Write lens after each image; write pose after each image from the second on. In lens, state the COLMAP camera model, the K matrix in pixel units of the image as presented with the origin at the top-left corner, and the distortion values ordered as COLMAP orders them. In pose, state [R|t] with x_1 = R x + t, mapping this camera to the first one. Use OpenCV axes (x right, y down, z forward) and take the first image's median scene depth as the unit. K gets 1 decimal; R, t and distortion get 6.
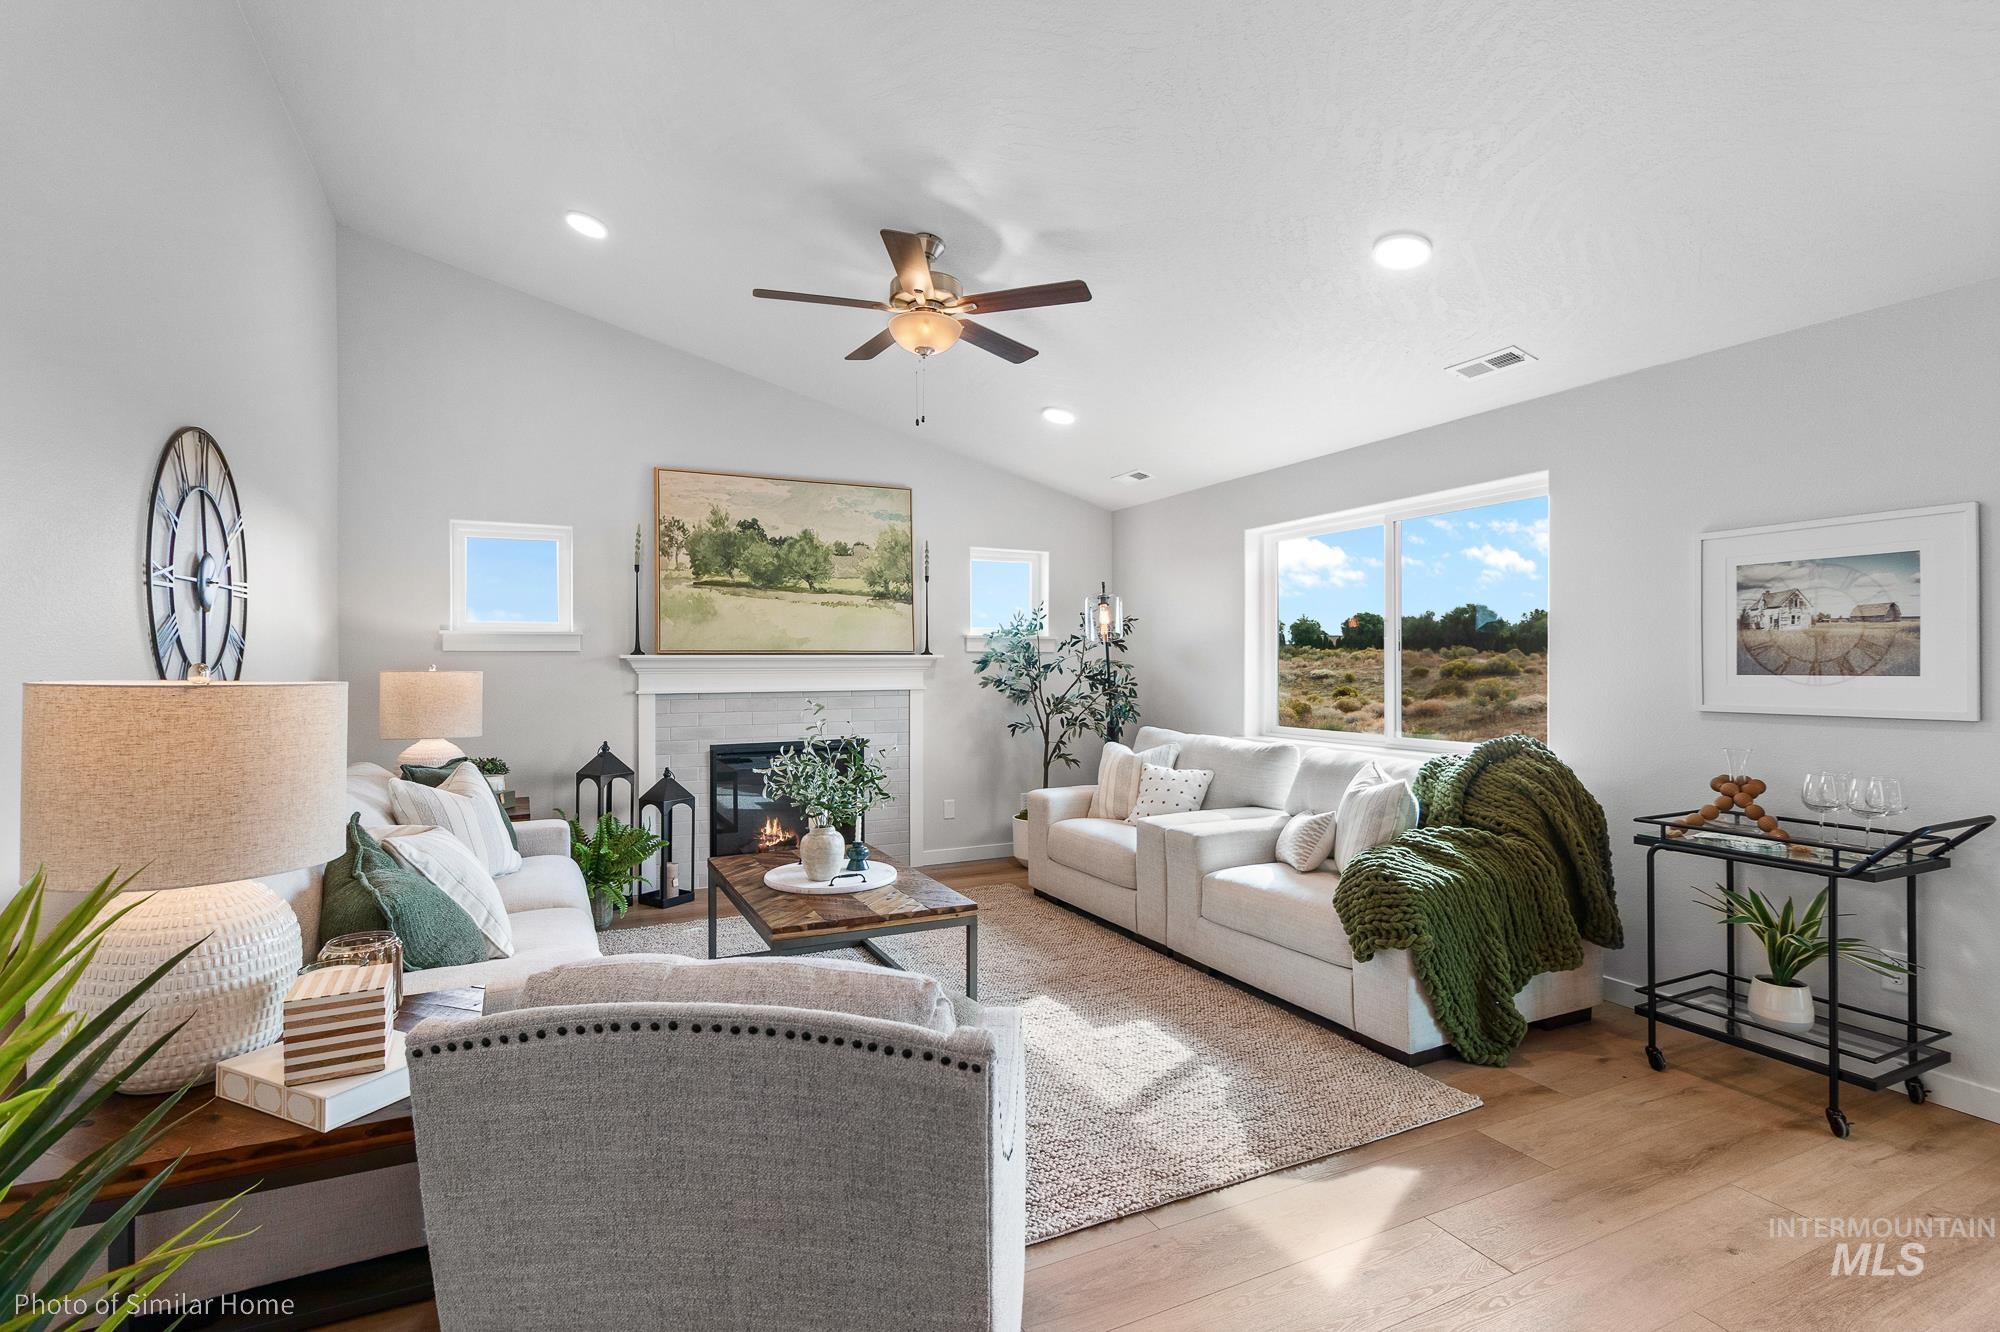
lens RADIAL K [[942.2, 0, 973.5], [0, 942.2, 661.6], [0, 0, 1]] dist [-0.003073, -0.000181]
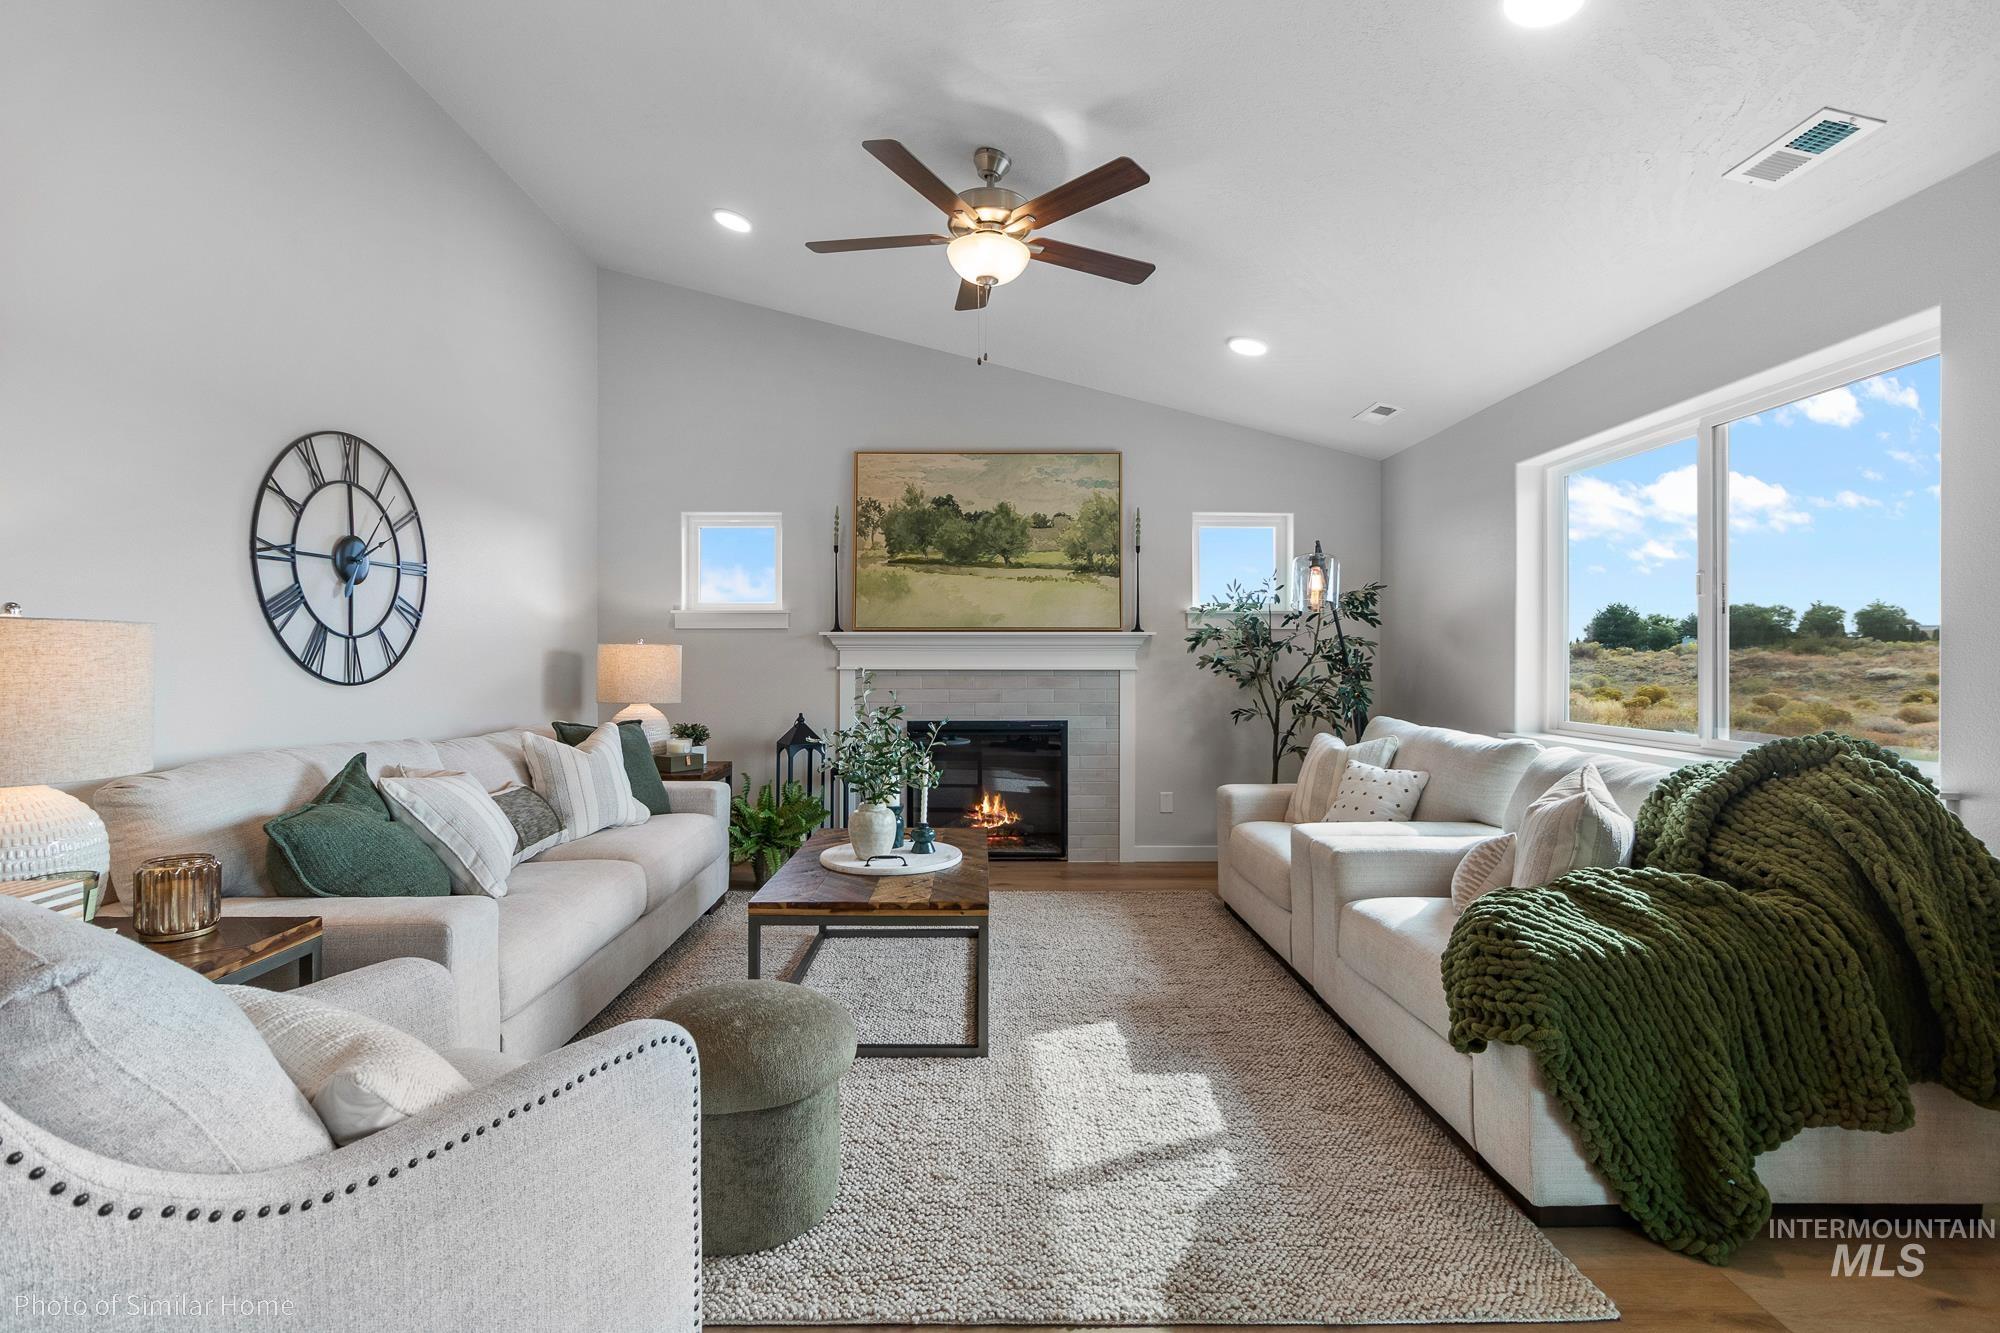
lens RADIAL K [[918.2, 0, 984.4], [0, 918.2, 656.9], [0, 0, 1]] dist [-0.000477, -0.000251]
pose [[0.906753, 0.003314, -0.421648, 0.217035], [-0.003378, 0.999994, 0.000594, 0.019042], [0.421648, 0.000886, 0.906759, 0.143697]]
